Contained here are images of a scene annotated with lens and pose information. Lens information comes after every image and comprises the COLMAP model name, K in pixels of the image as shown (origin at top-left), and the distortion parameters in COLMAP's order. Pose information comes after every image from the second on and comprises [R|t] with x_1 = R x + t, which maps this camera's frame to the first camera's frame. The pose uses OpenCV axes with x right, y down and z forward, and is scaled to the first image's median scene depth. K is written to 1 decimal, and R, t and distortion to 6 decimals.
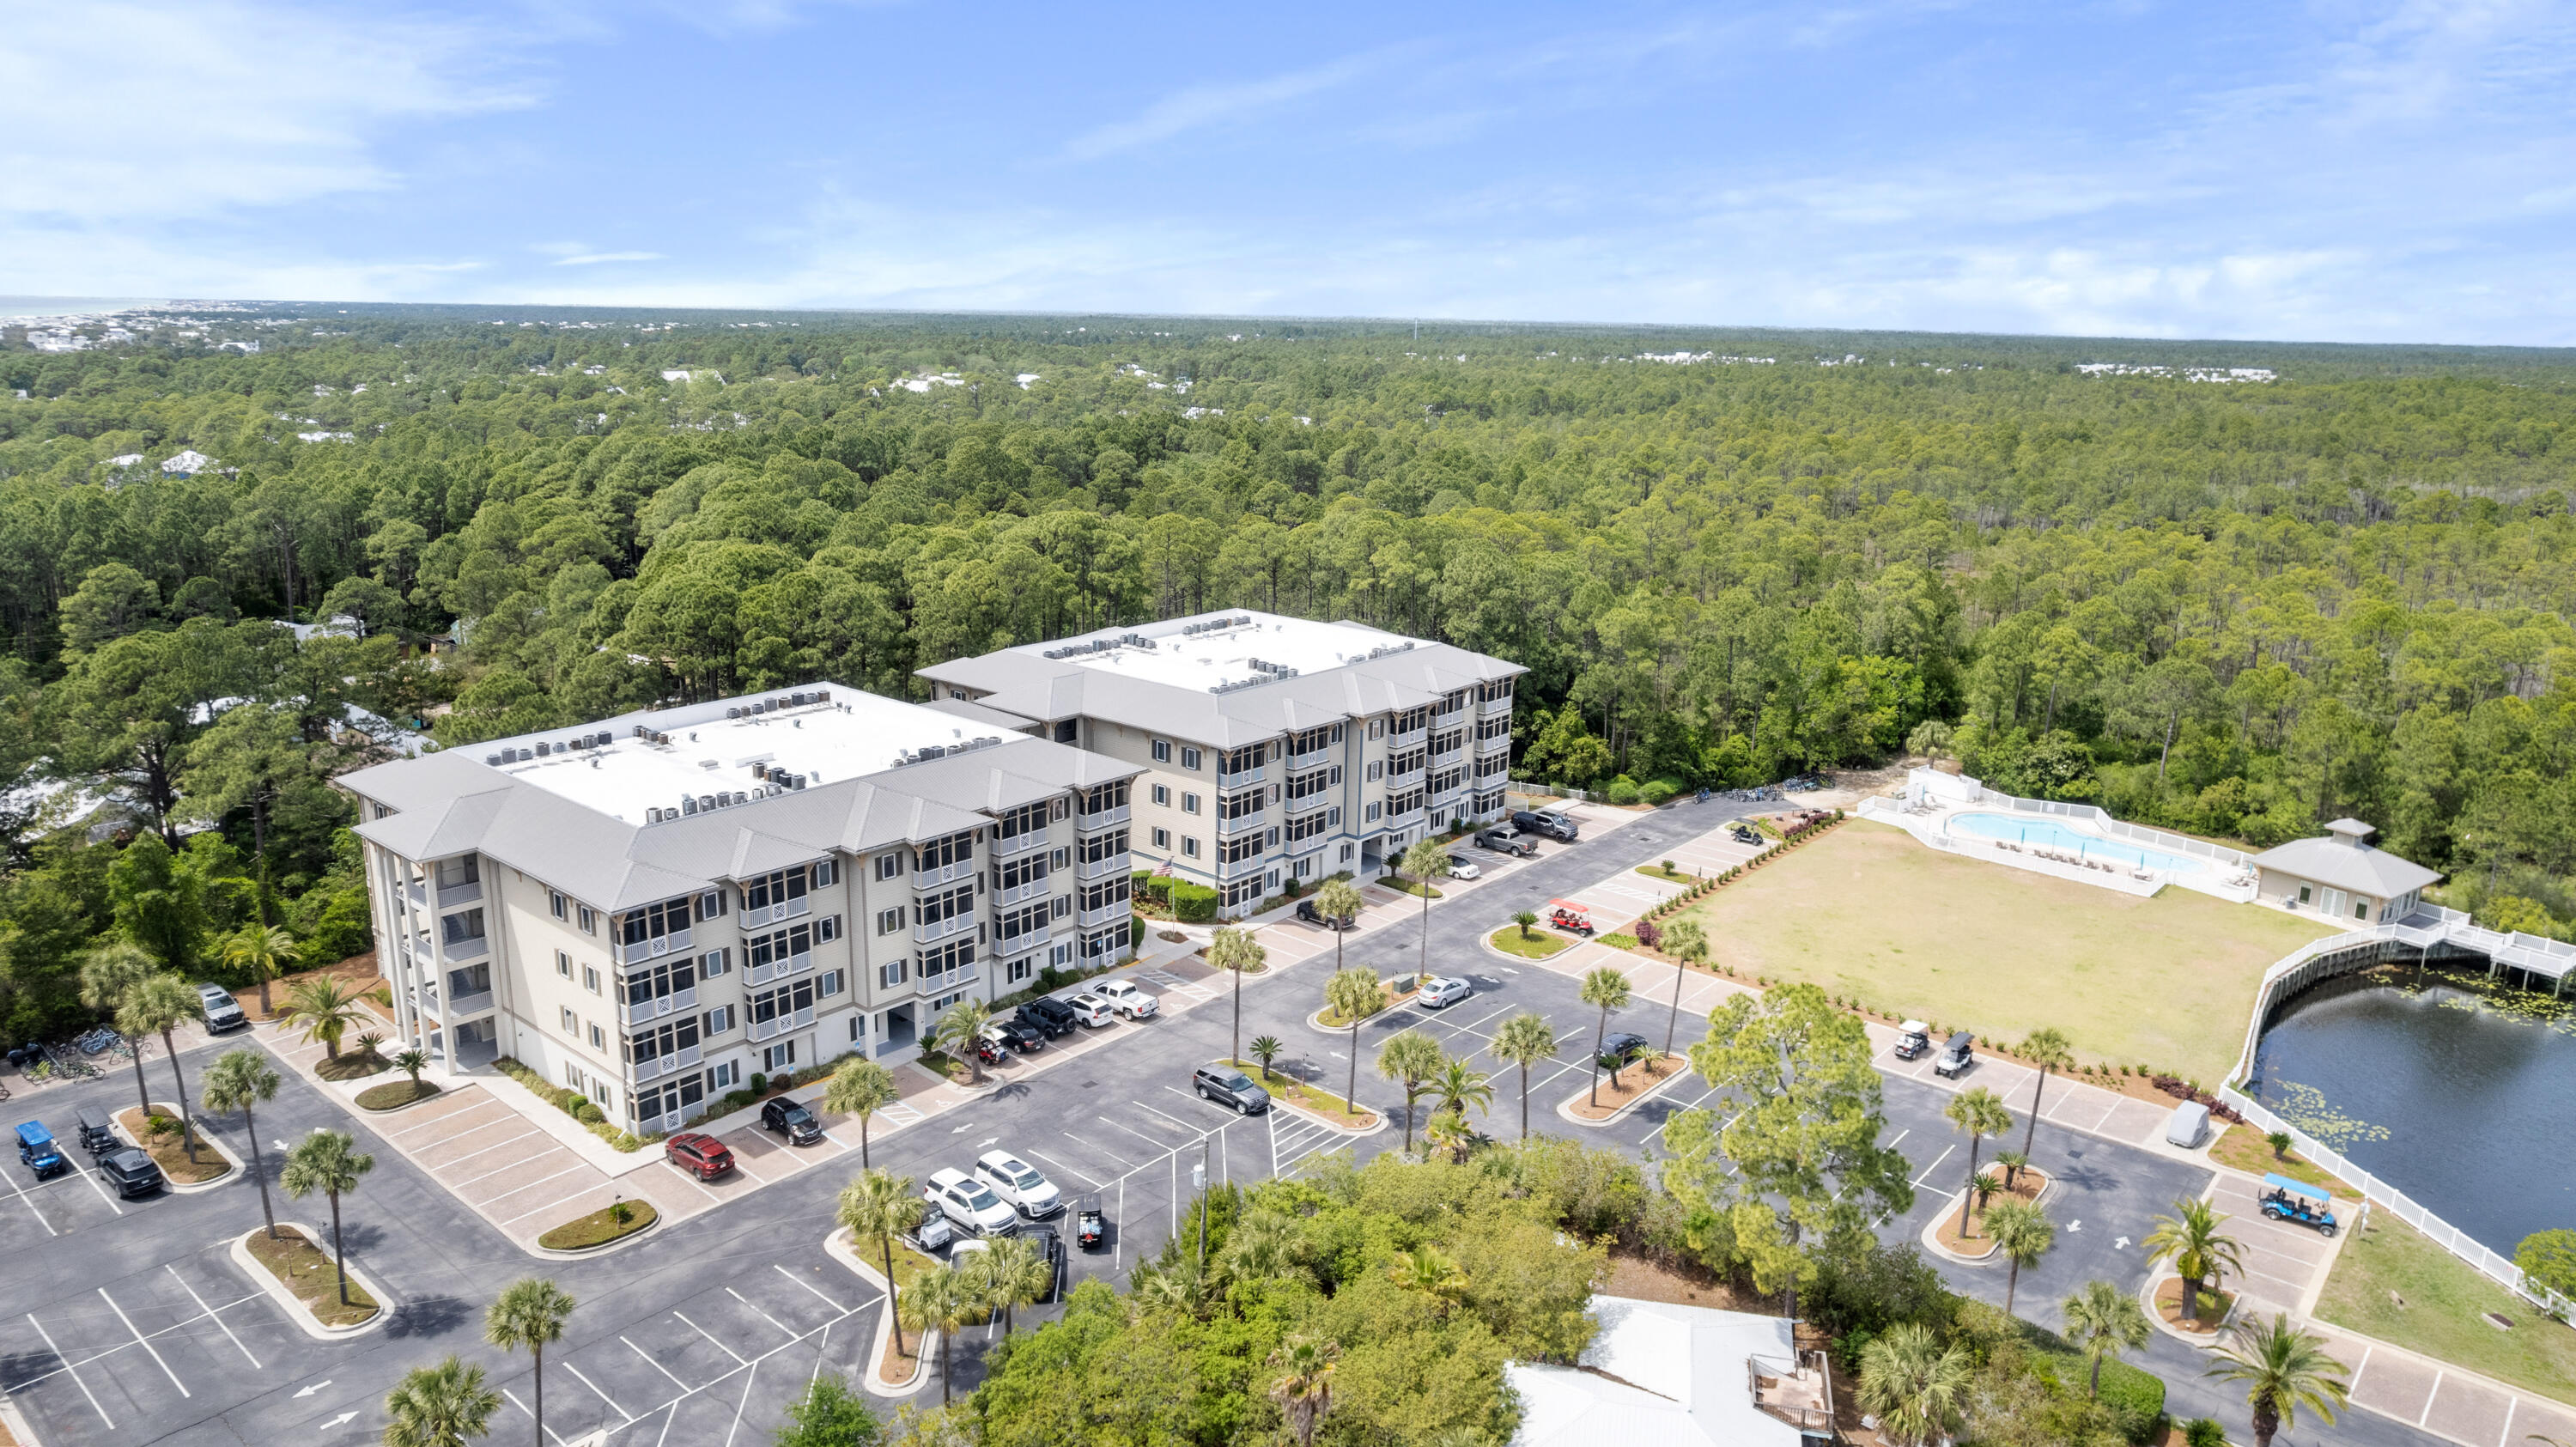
lens RADIAL K [[1692.7, 0, 1272.7], [0, 1692.7, 695.5], [0, 0, 1]] dist [-0.009225, 0.007458]
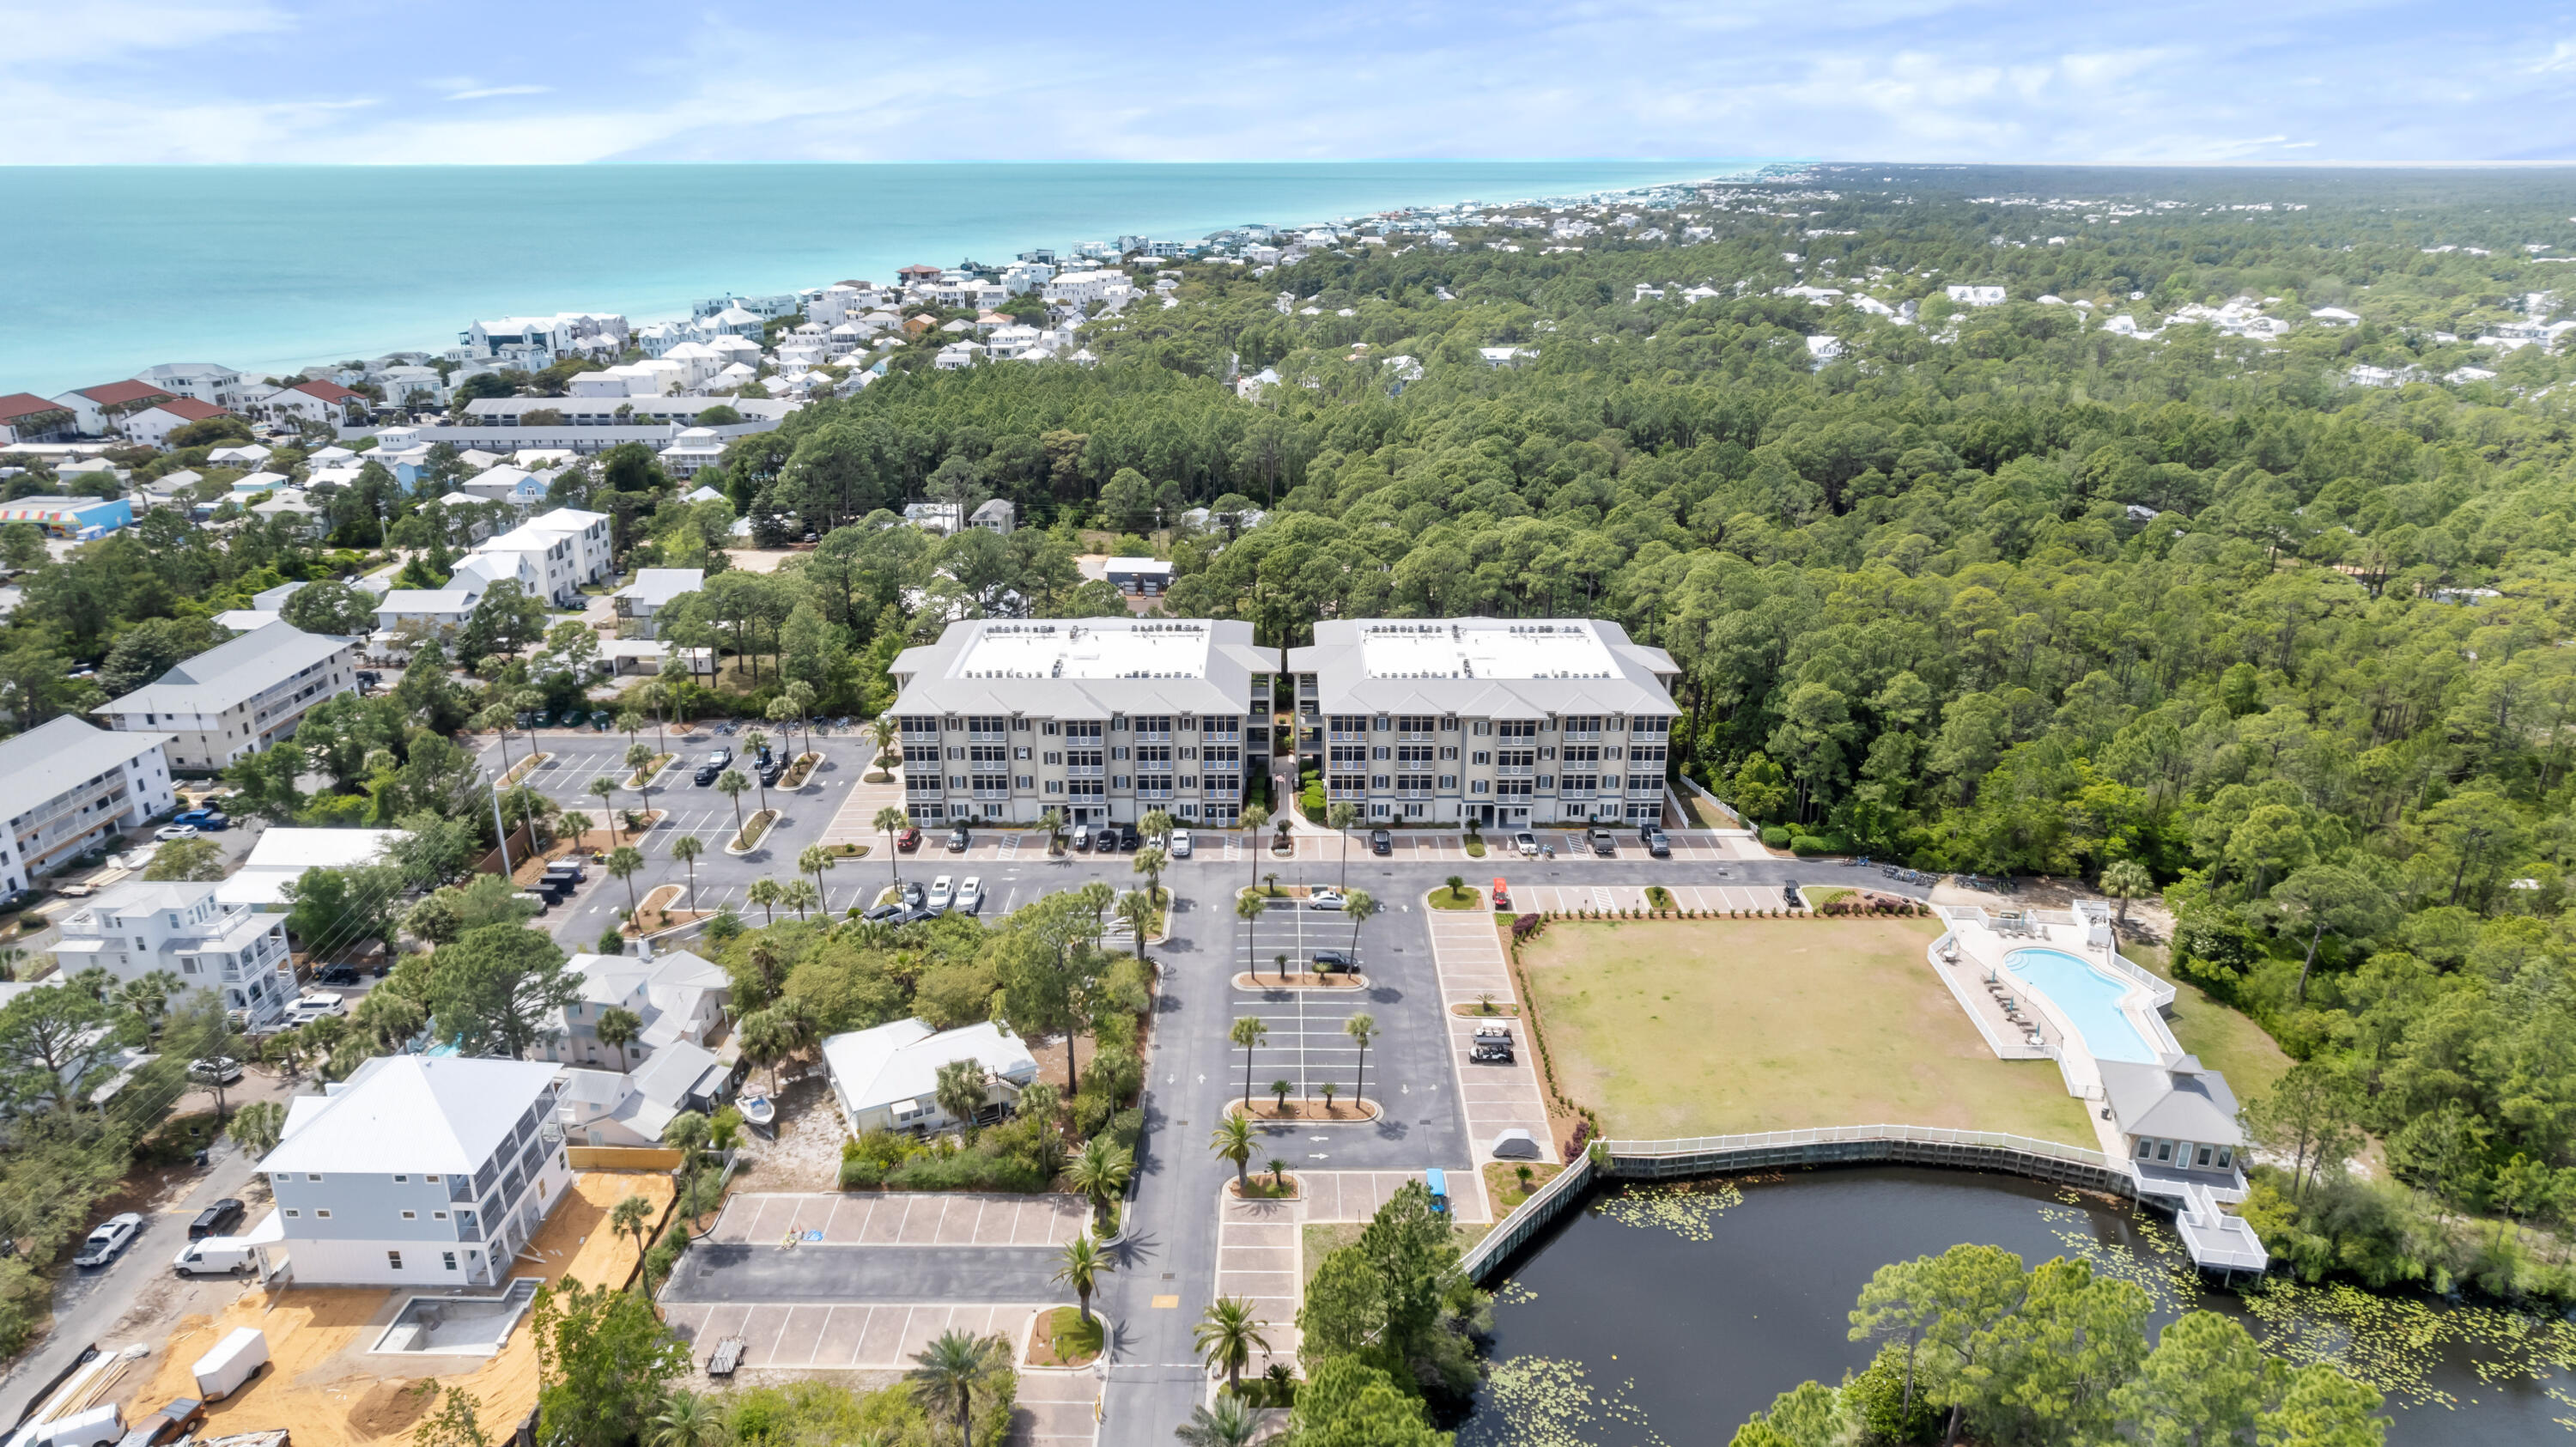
lens RADIAL K [[1627.8, 0, 1283.2], [0, 1627.8, 727.8], [0, 0, 1]] dist [-0.032211, 0.010959]
pose [[0.652009, 0.236194, -0.720484, 0.970982], [-0.152088, 0.971670, 0.180905, -0.207738], [0.742801, -0.008375, 0.669459, -0.001105]]
